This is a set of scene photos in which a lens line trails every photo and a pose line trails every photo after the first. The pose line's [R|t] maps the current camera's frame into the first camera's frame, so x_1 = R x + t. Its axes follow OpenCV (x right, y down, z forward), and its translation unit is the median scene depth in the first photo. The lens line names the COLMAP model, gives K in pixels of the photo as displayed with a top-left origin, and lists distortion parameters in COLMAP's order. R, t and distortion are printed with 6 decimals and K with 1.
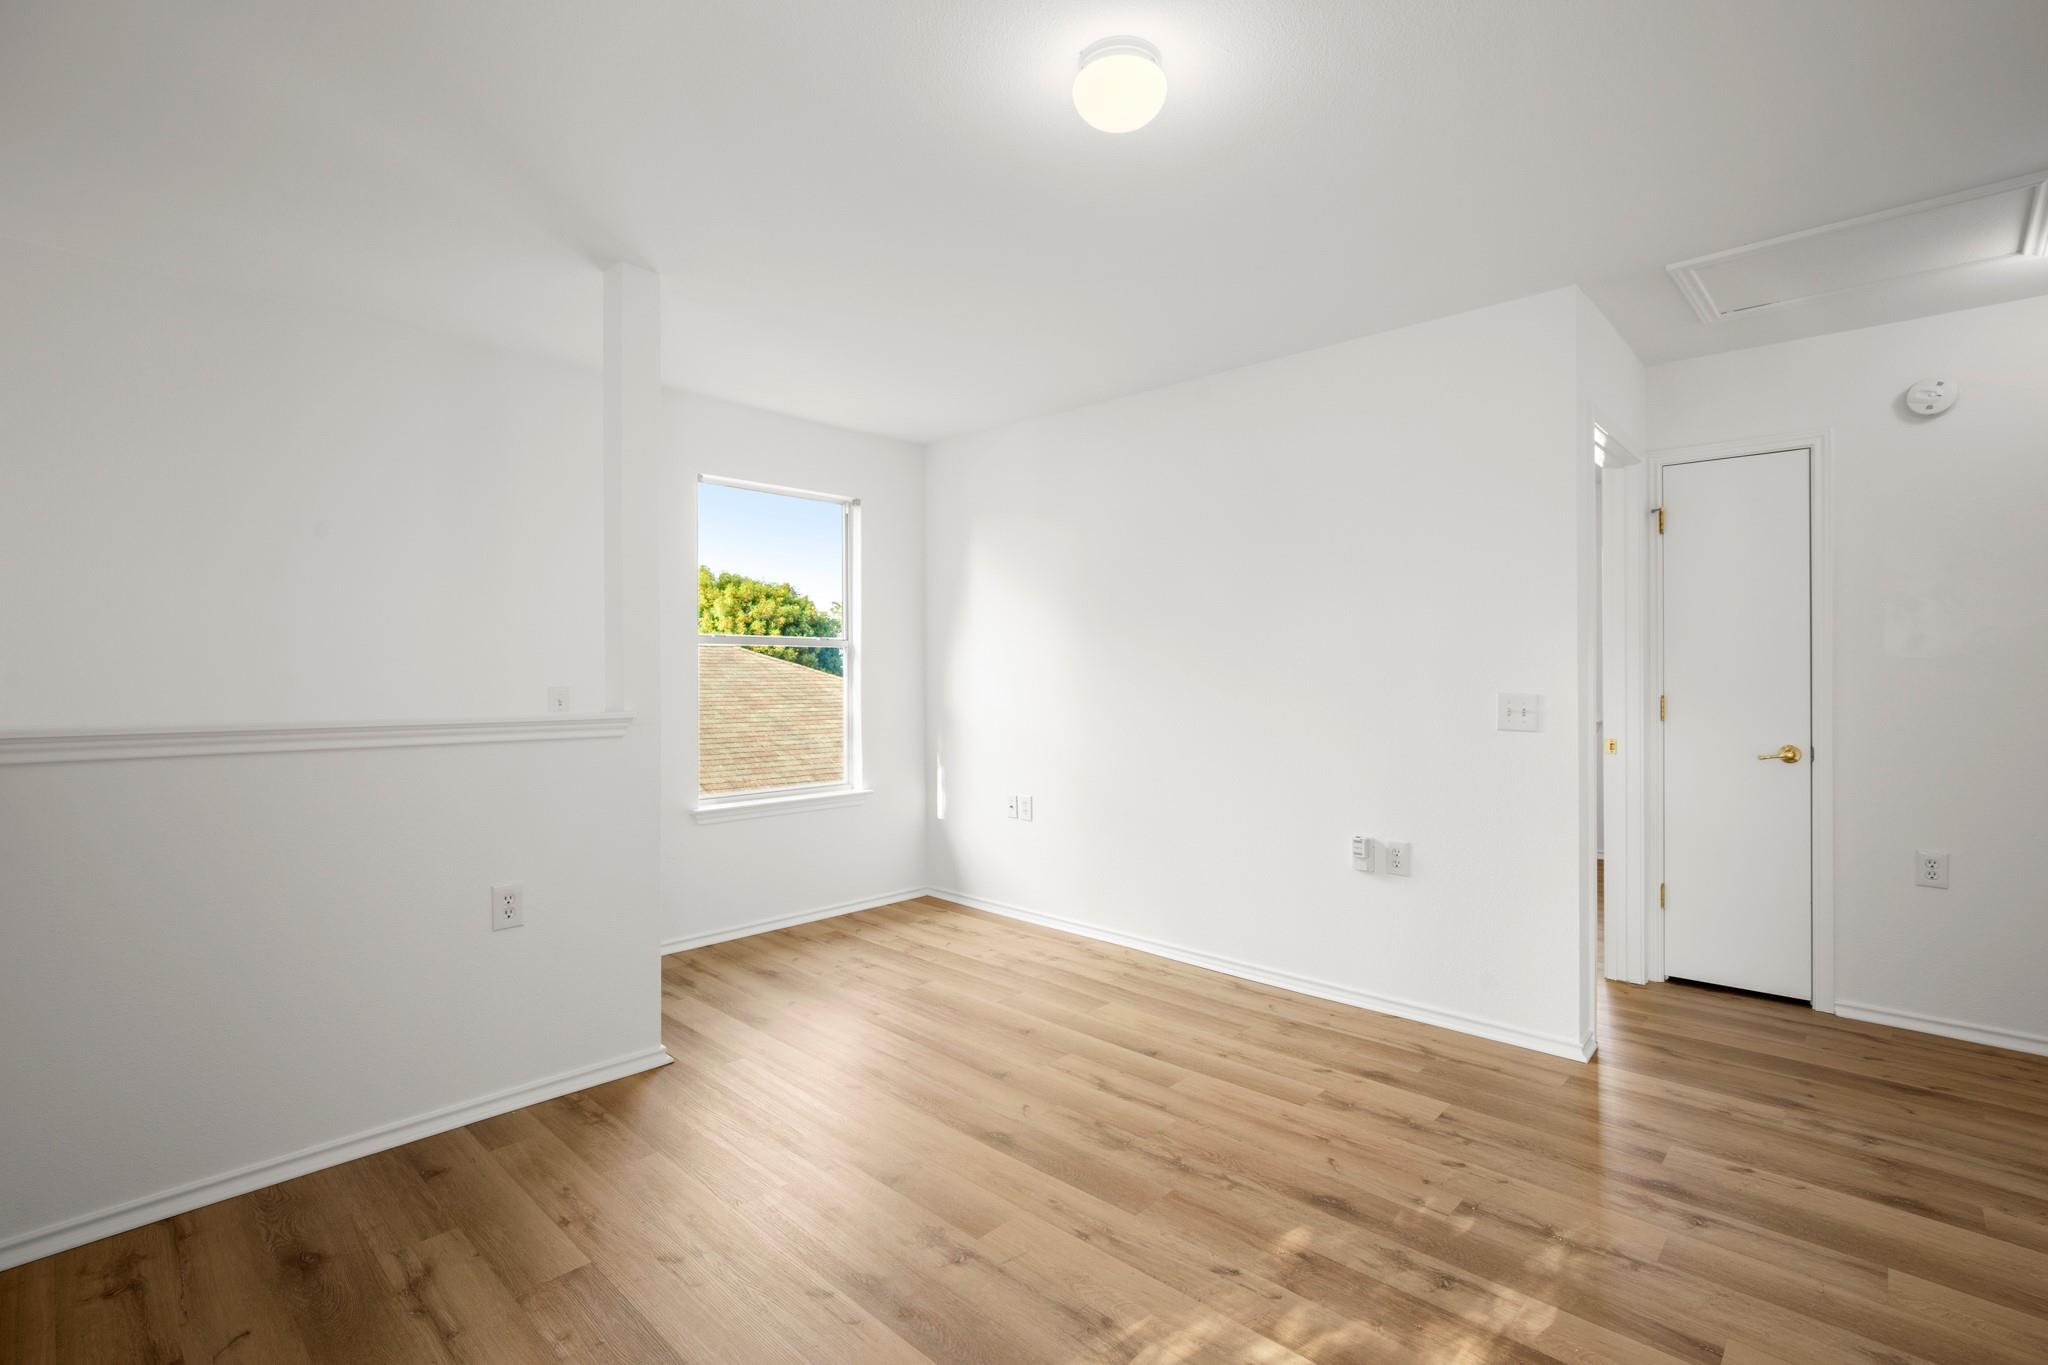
lens RADIAL K [[943.7, 0, 1033.9], [0, 943.7, 684.0], [0, 0, 1]] dist [-0.009362, 0.000714]
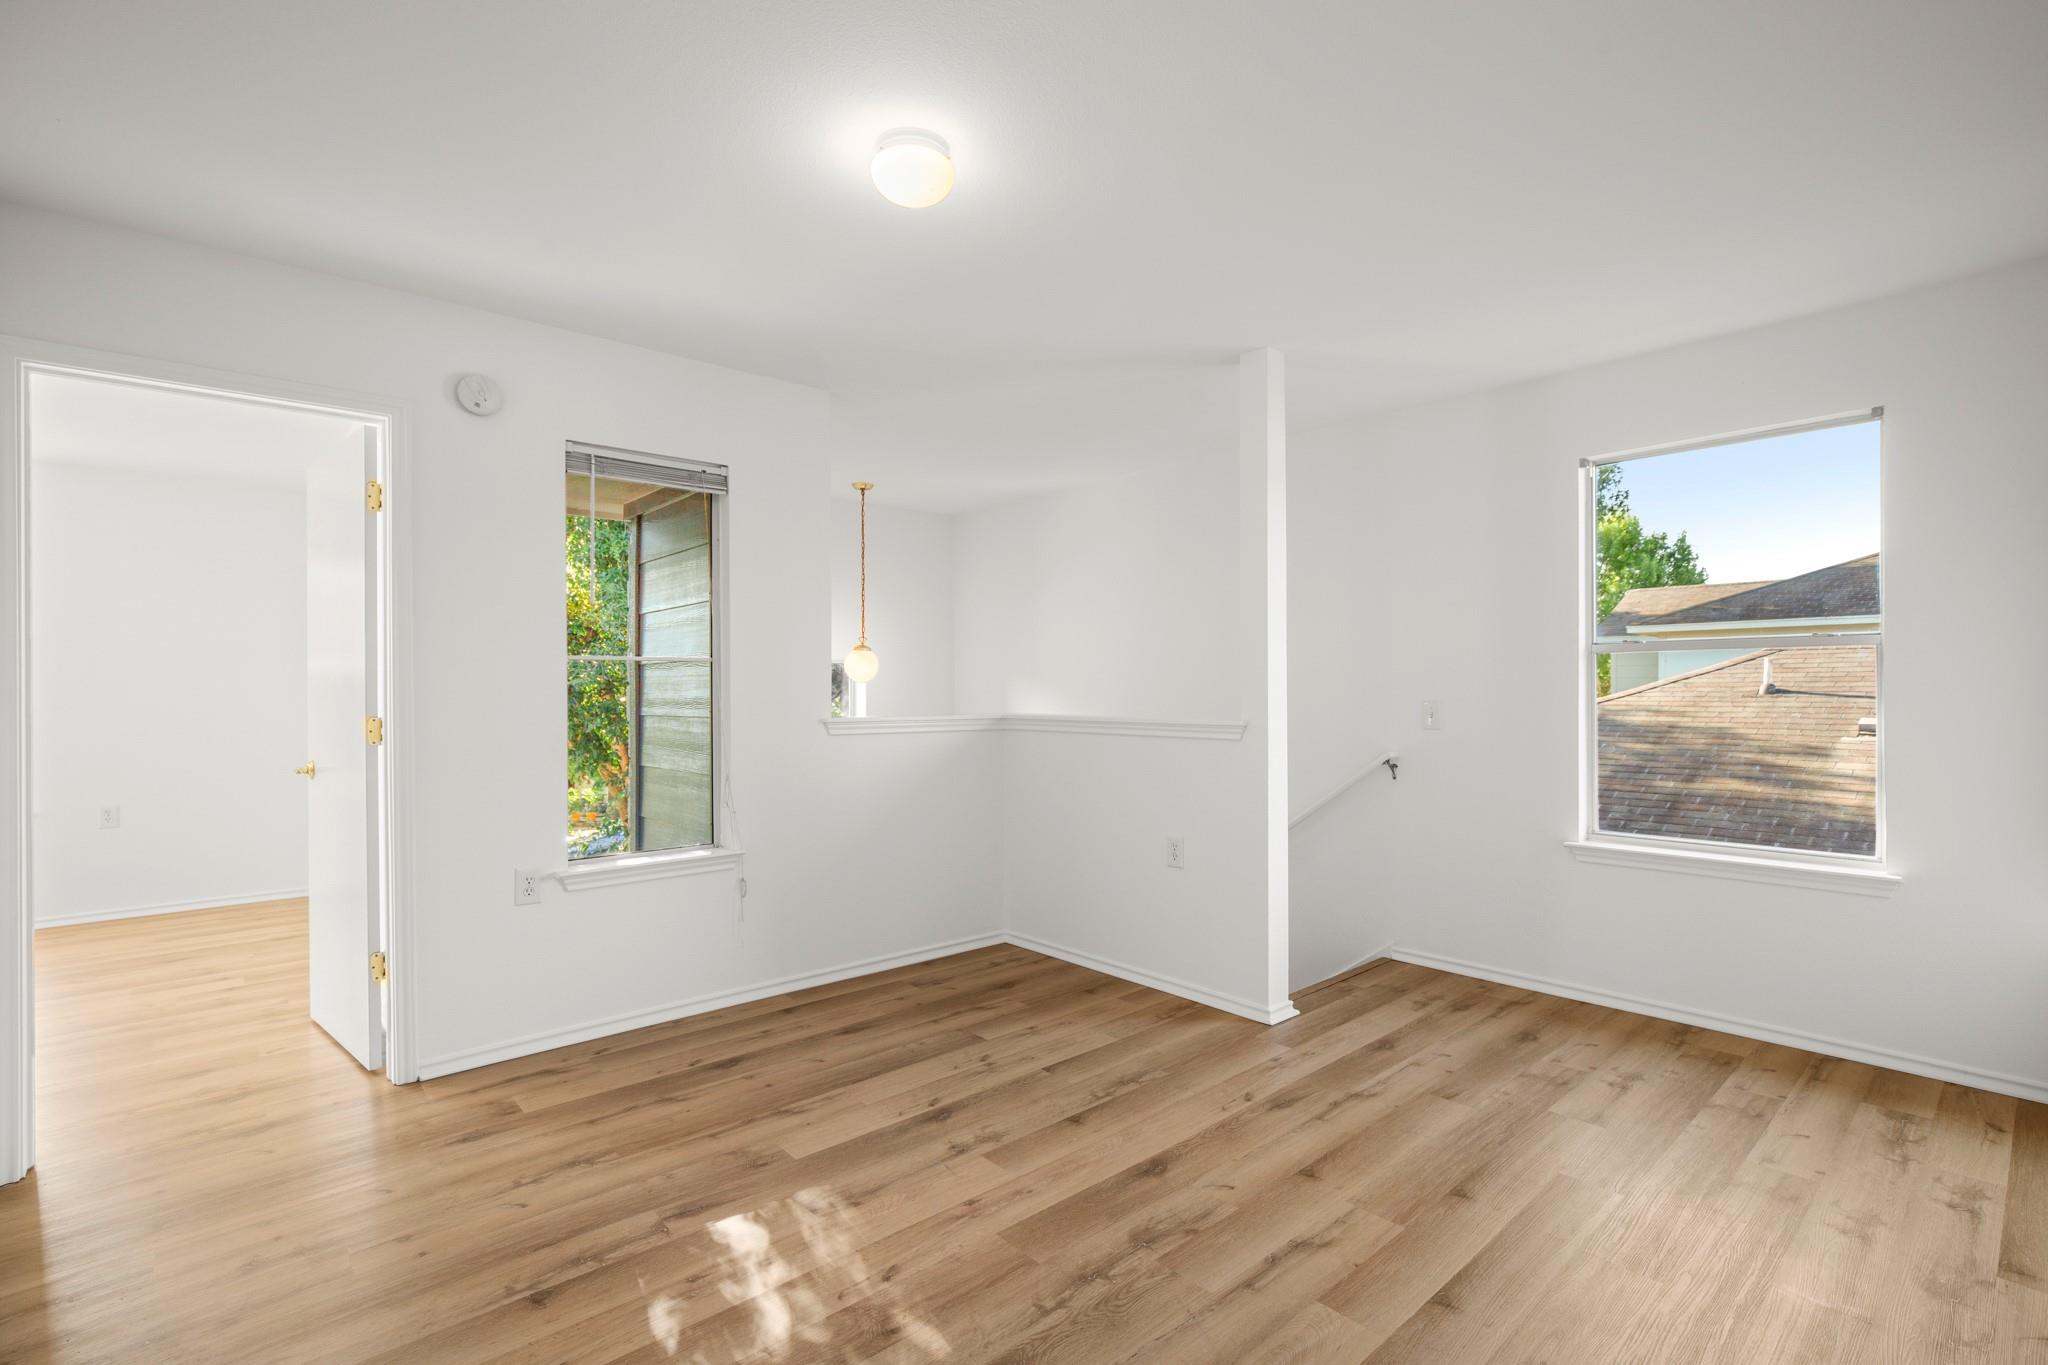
lens RADIAL K [[933.2, 0, 1038.0], [0, 933.2, 701.1], [0, 0, 1]] dist [-0.012234, 0.008153]
pose [[-0.093937, 0.007937, -0.995546, 0.853941], [-0.006365, 0.999943, 0.008573, -0.005851], [0.995558, 0.007142, -0.093881, 0.895439]]
